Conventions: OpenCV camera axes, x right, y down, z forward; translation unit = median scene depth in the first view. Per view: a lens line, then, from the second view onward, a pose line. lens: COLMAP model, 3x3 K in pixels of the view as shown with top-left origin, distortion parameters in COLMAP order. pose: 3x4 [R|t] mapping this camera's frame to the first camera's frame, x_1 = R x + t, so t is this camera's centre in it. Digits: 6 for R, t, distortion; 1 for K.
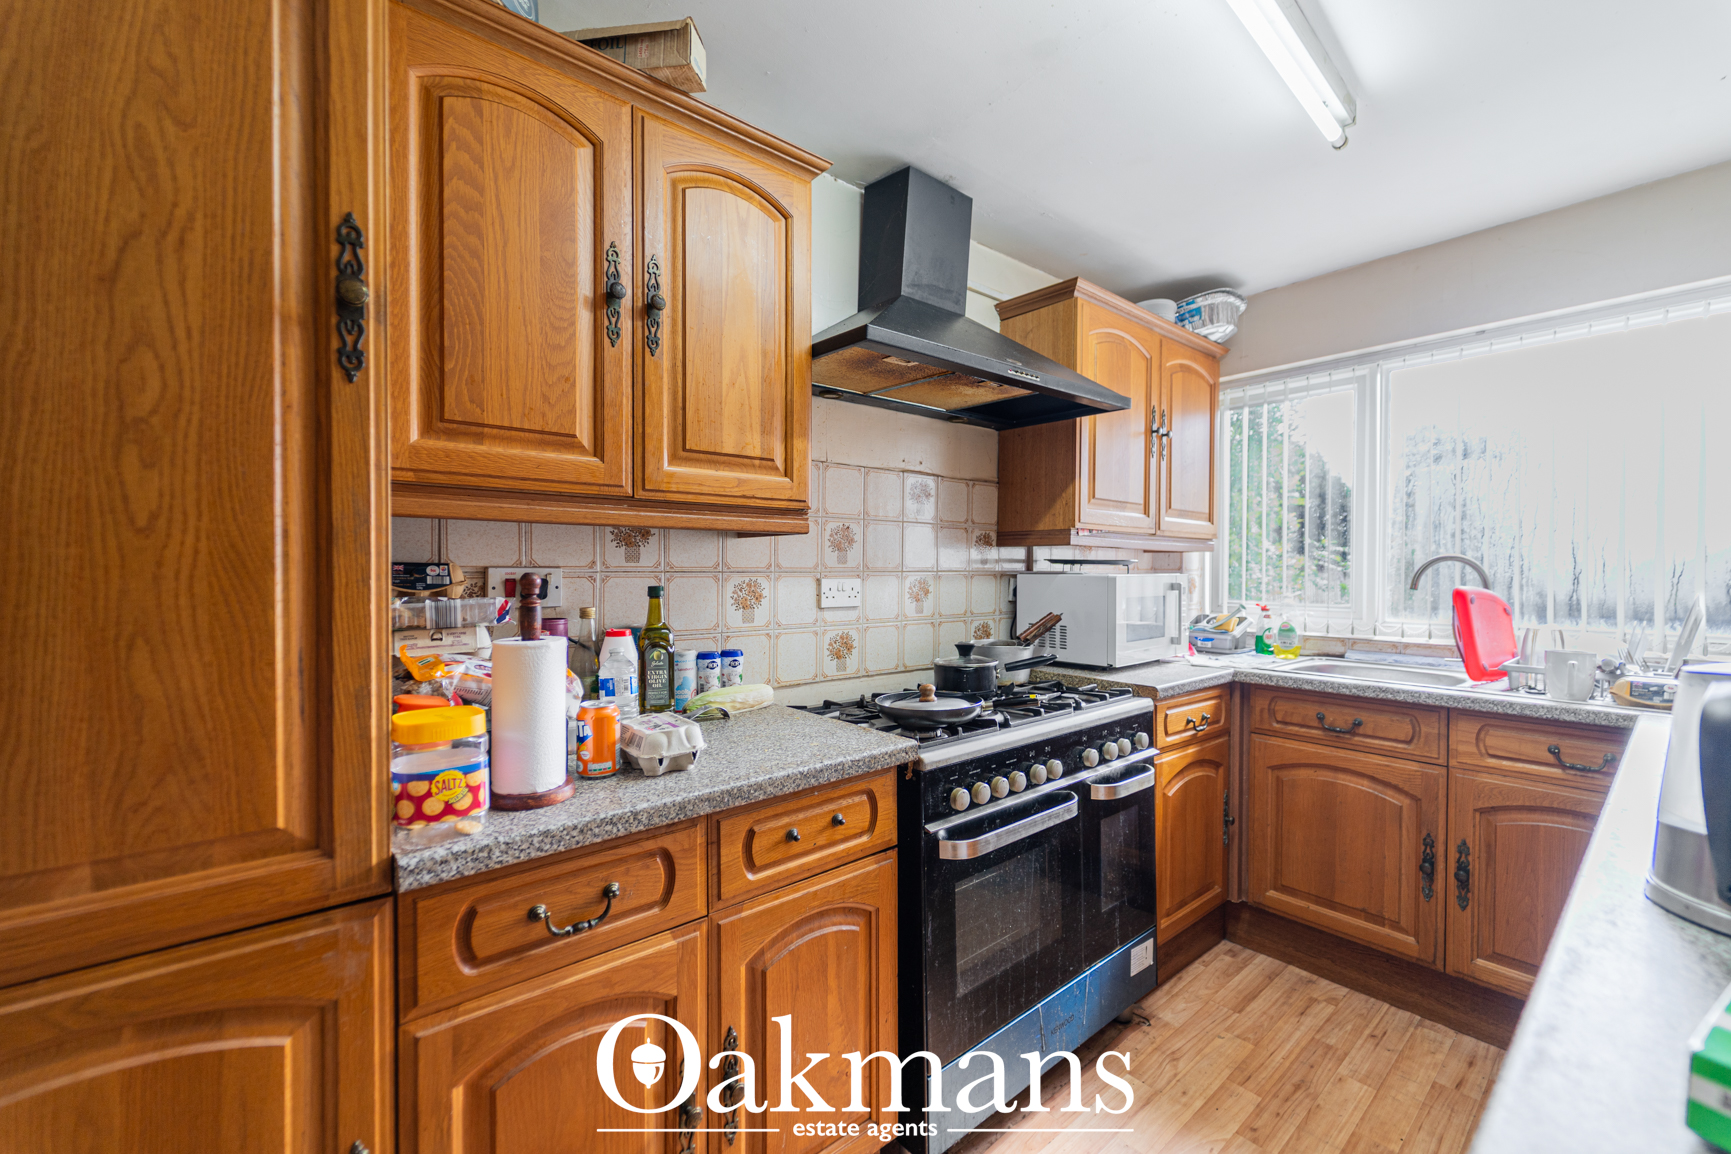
lens RADIAL K [[719.0, 0, 865.5], [0, 719.0, 577.0], [0, 0, 1]] dist [0.001240, 0.000097]
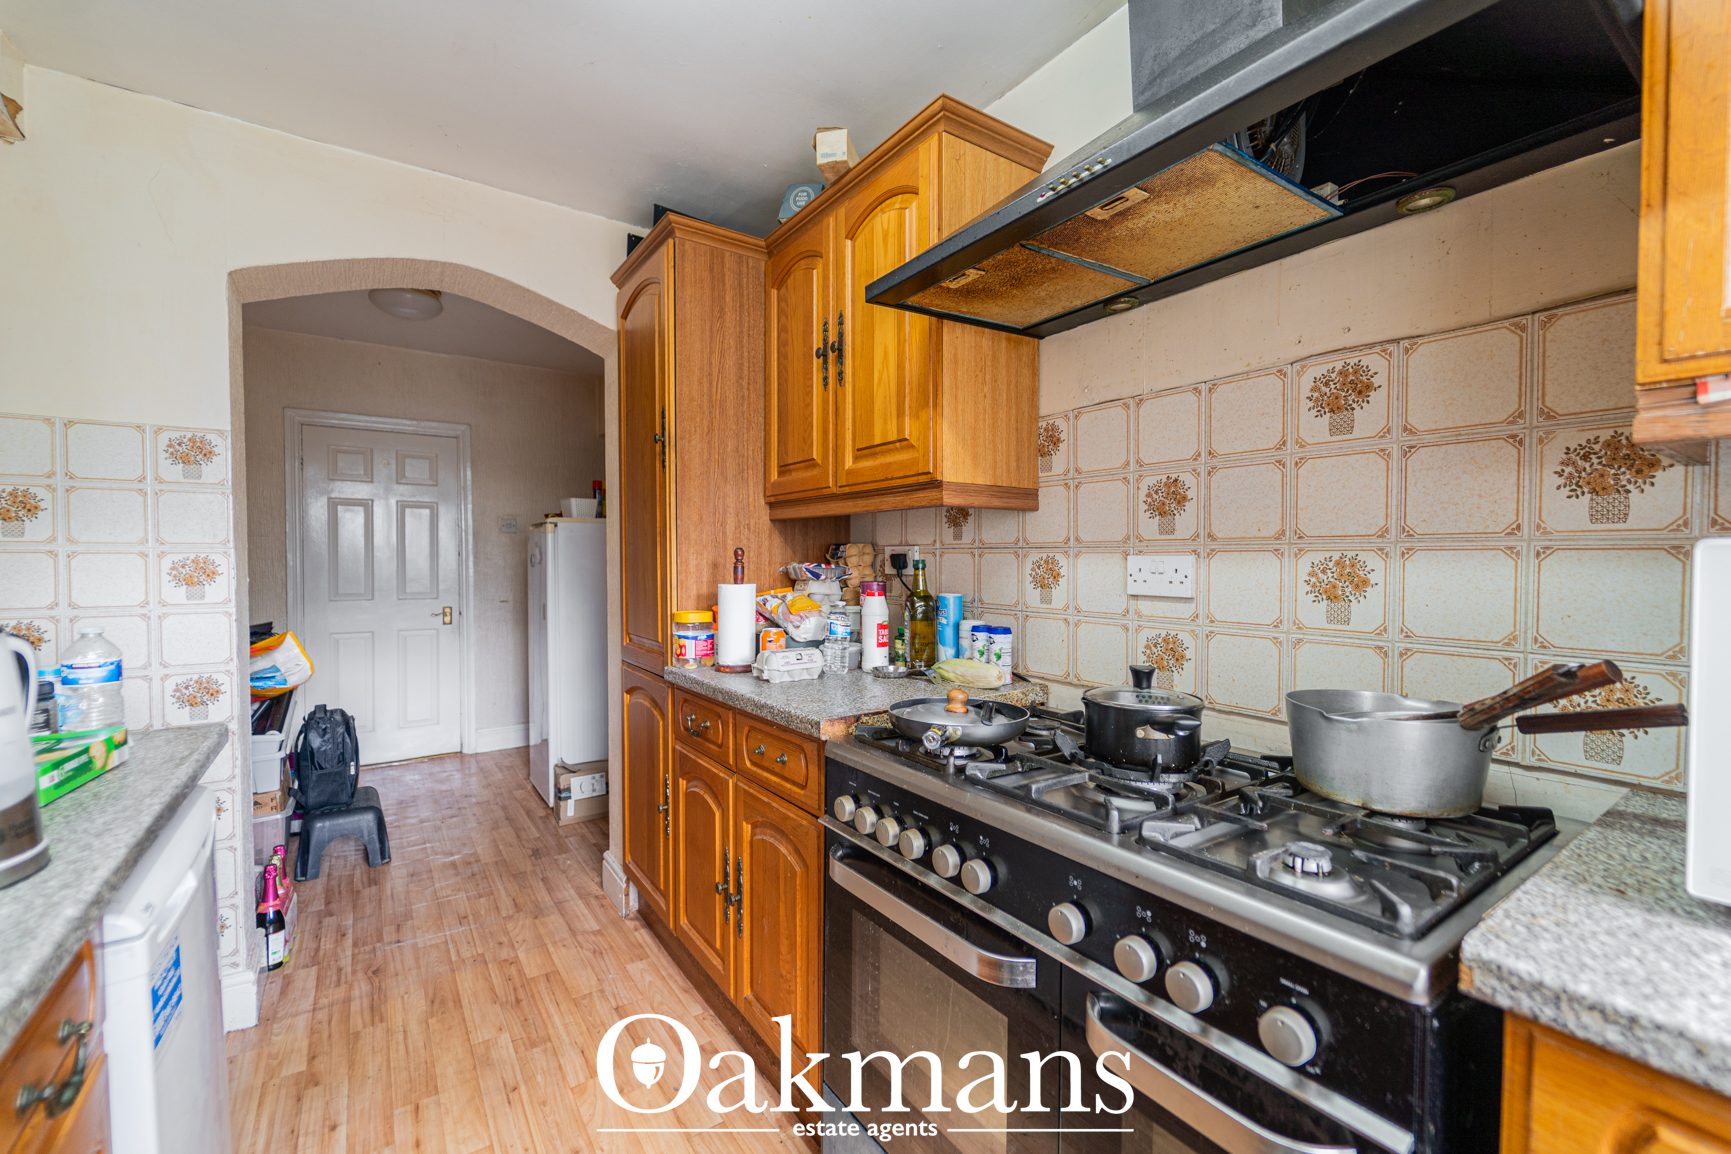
lens RADIAL K [[719.0, 0, 865.5], [0, 719.0, 577.0], [0, 0, 1]] dist [0.001240, 0.000097]
pose [[-0.110458, 0.025503, -0.993554, 0.780406], [-0.013056, 0.999547, 0.027108, 0.008787], [0.993795, 0.015966, -0.110075, 0.895184]]
